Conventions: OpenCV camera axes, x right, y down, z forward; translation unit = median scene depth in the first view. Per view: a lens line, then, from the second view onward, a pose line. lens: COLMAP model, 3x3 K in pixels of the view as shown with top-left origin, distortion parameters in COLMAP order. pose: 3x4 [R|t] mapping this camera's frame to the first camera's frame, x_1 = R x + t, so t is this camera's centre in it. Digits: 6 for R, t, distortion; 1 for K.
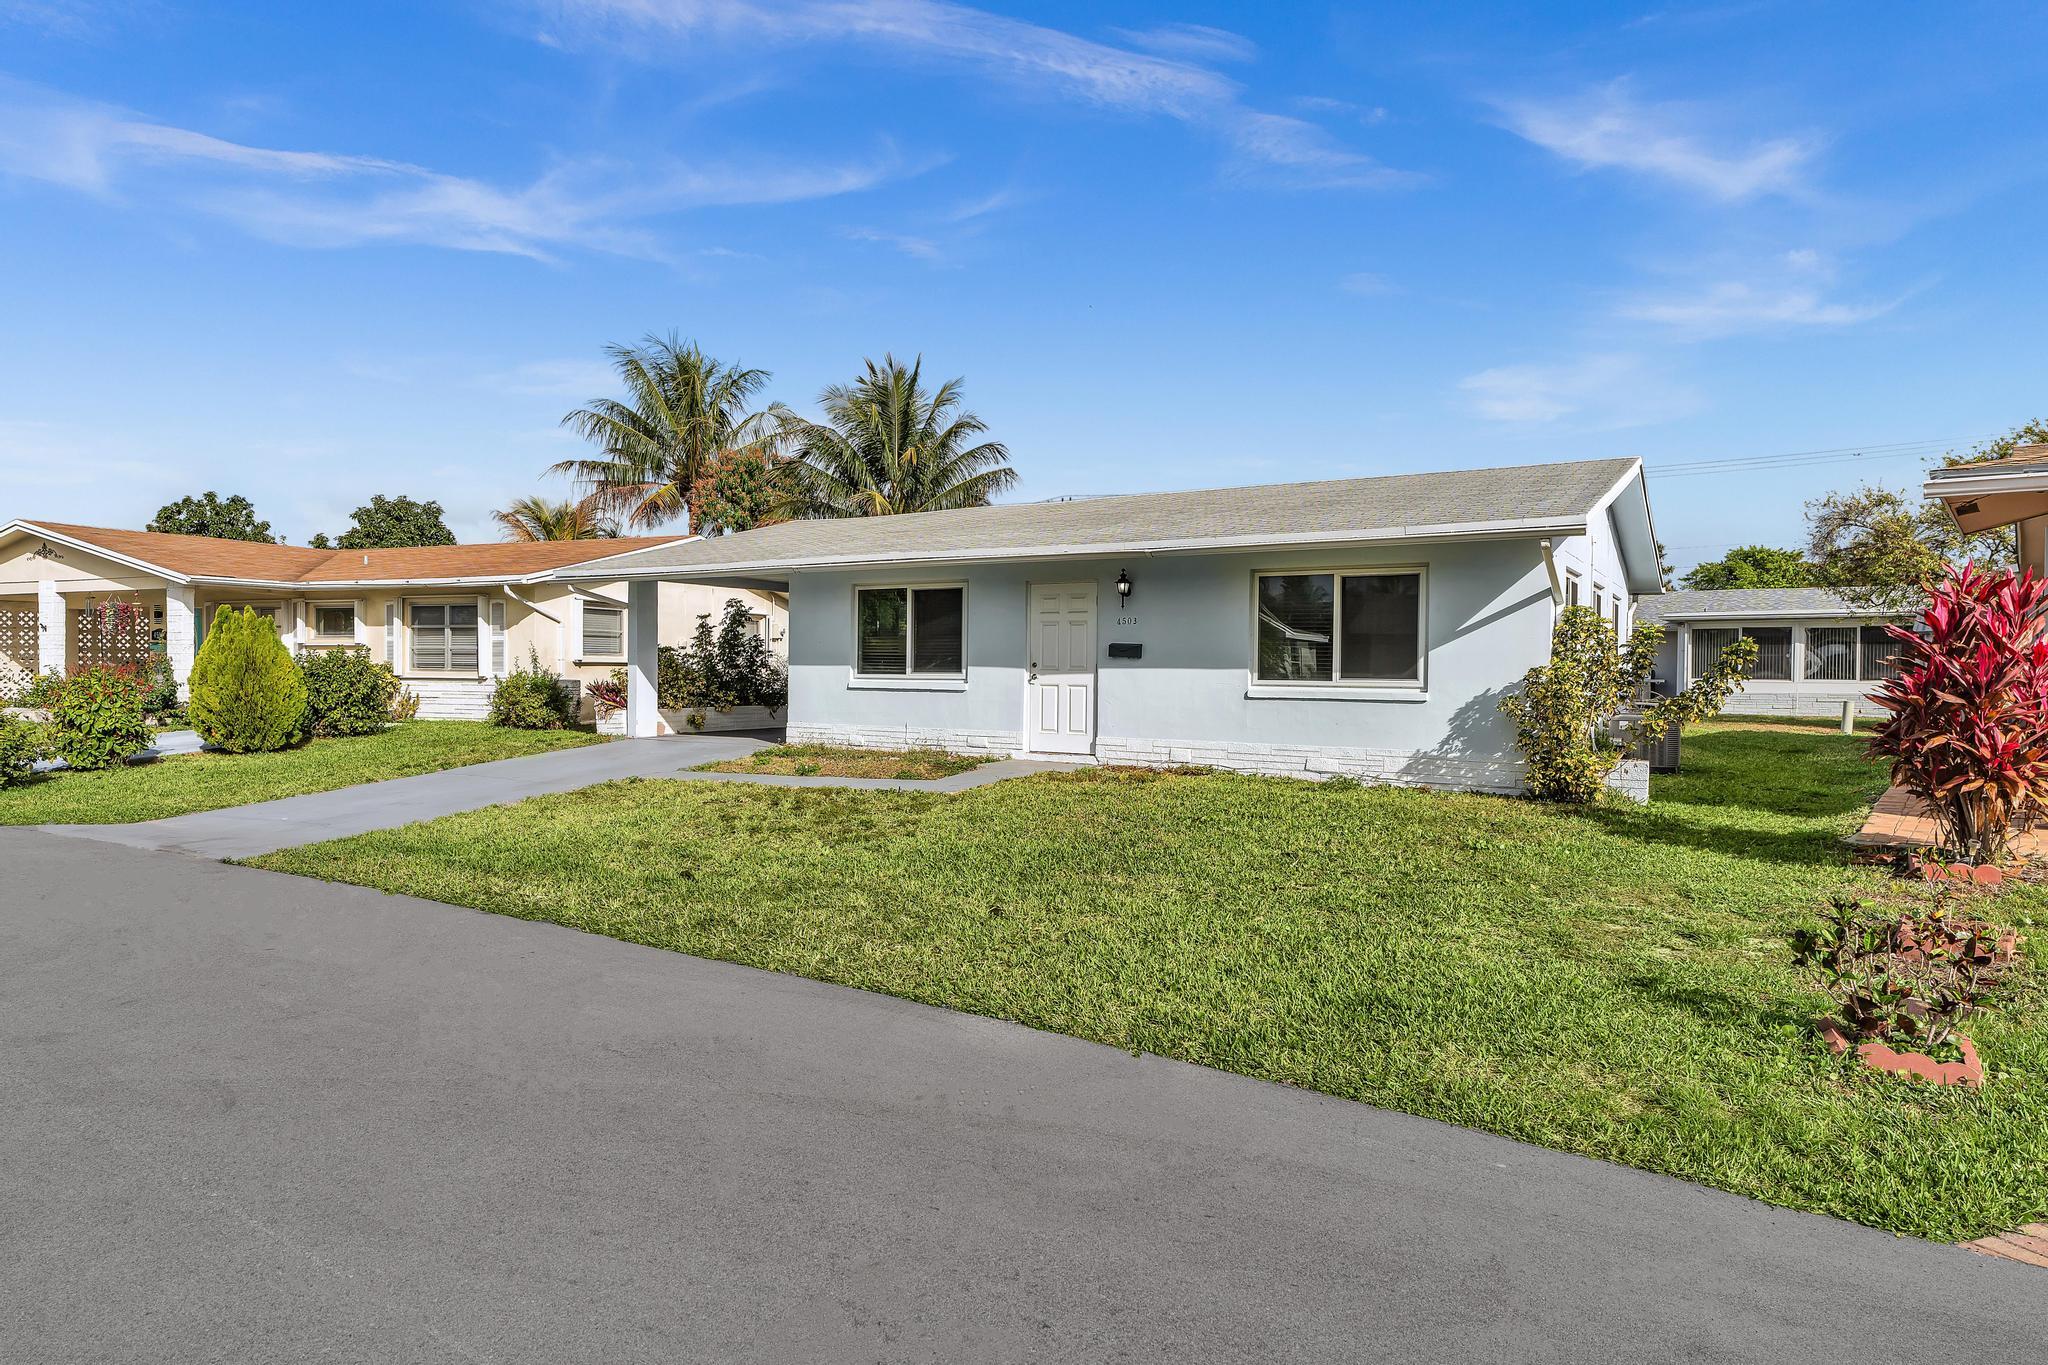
lens RADIAL K [[943.7, 0, 1020.3], [0, 943.7, 641.0], [0, 0, 1]] dist [-0.000531, 0.000170]
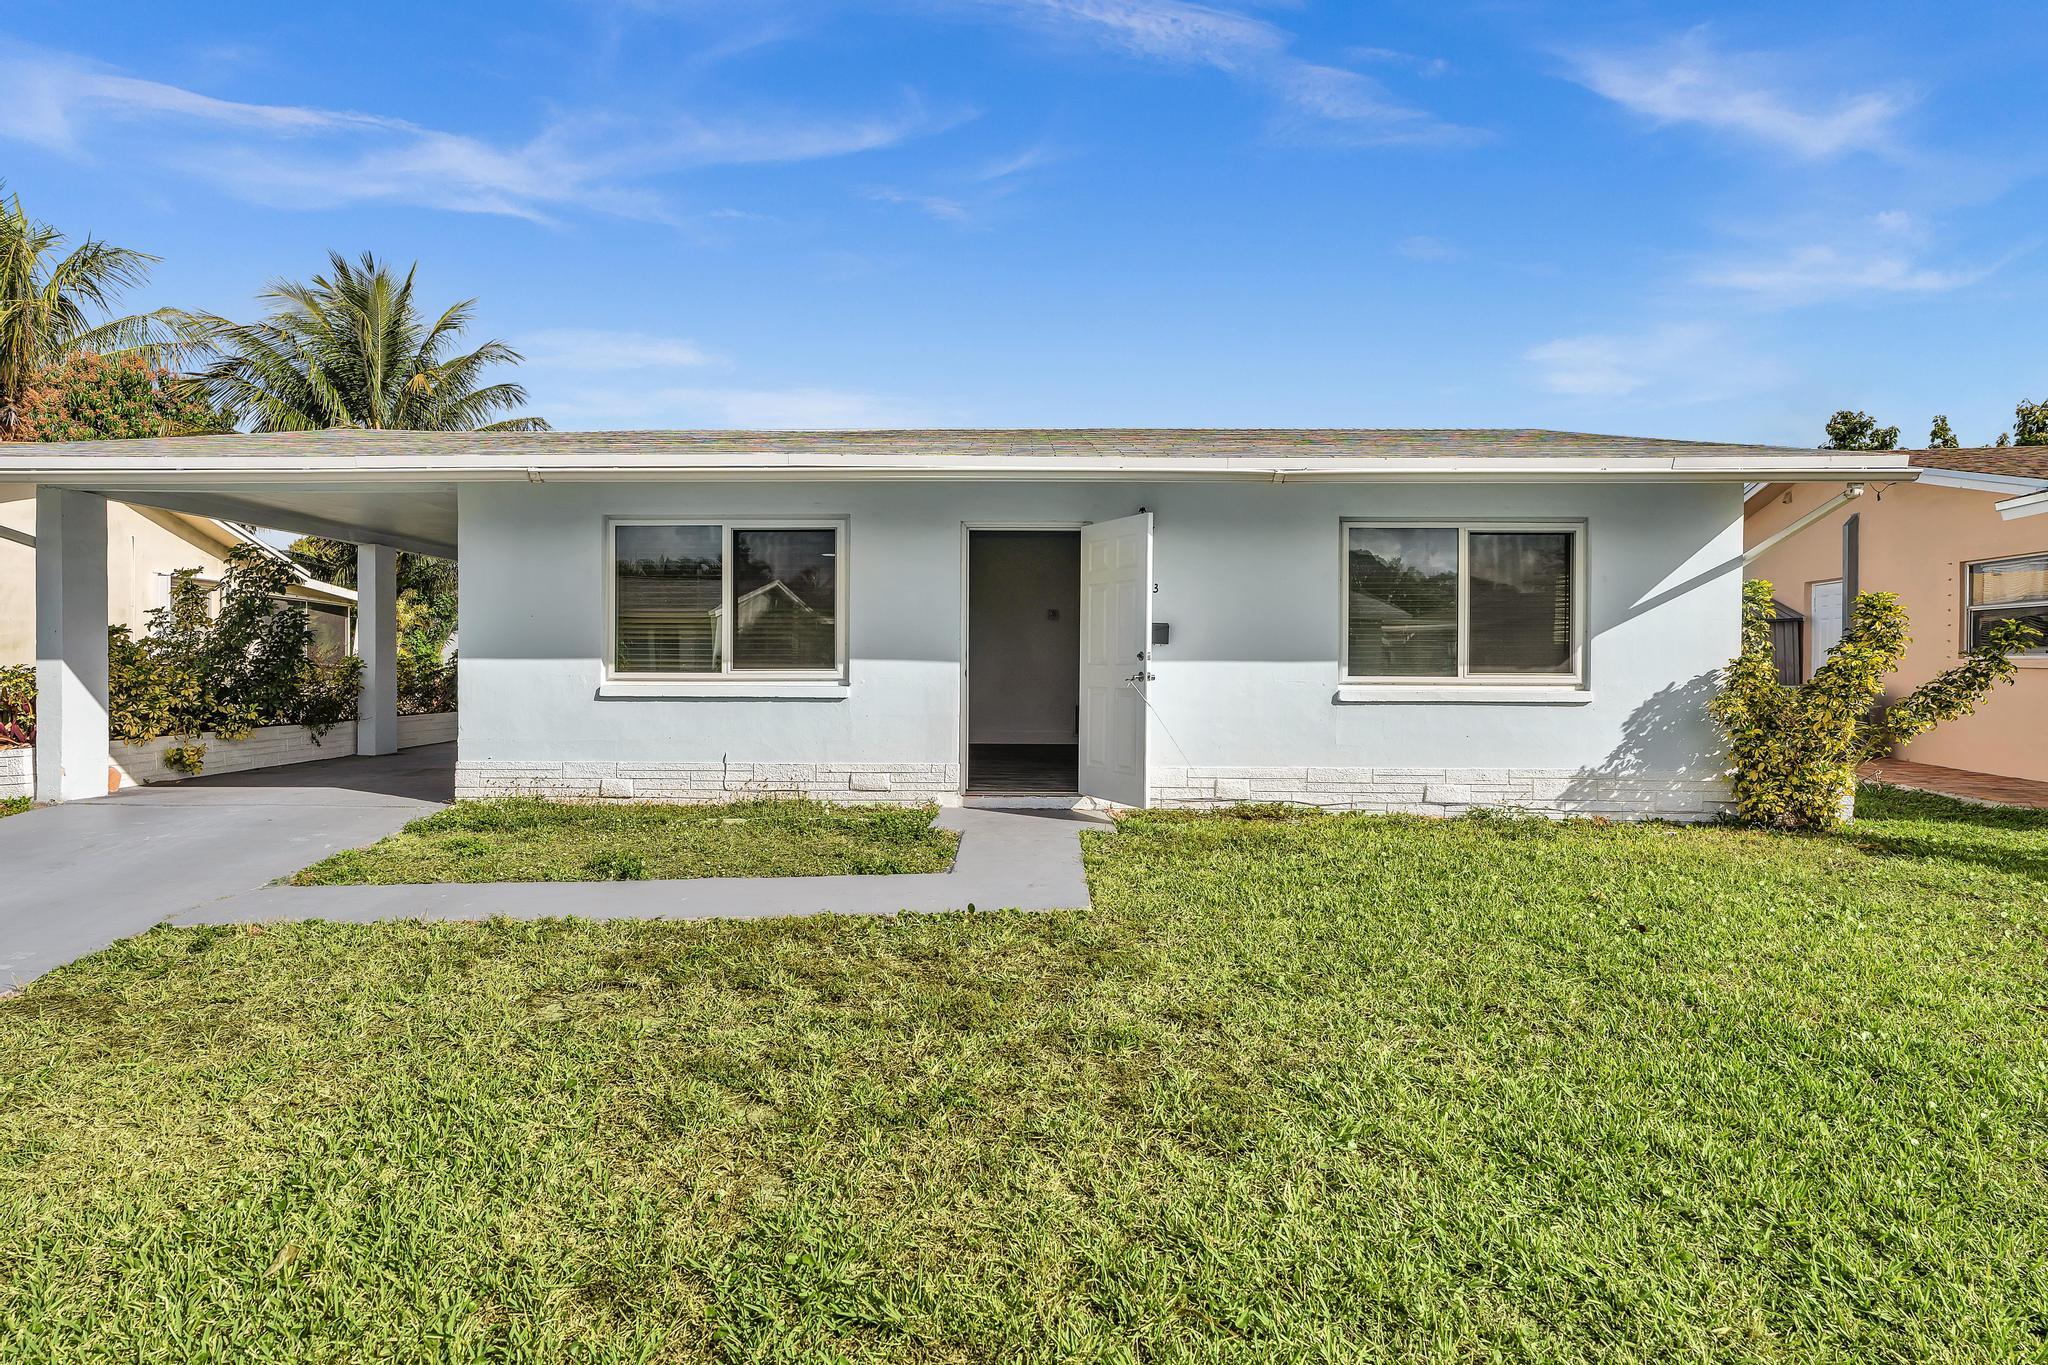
lens RADIAL K [[966.8, 0, 1025.8], [0, 966.8, 660.0], [0, 0, 1]] dist [-0.004554, -0.000458]
pose [[0.887708, -0.007175, 0.460352, -0.224061], [-0.007675, 0.999509, 0.030378, 0.007293], [-0.460344, -0.030500, 0.887217, 0.370734]]
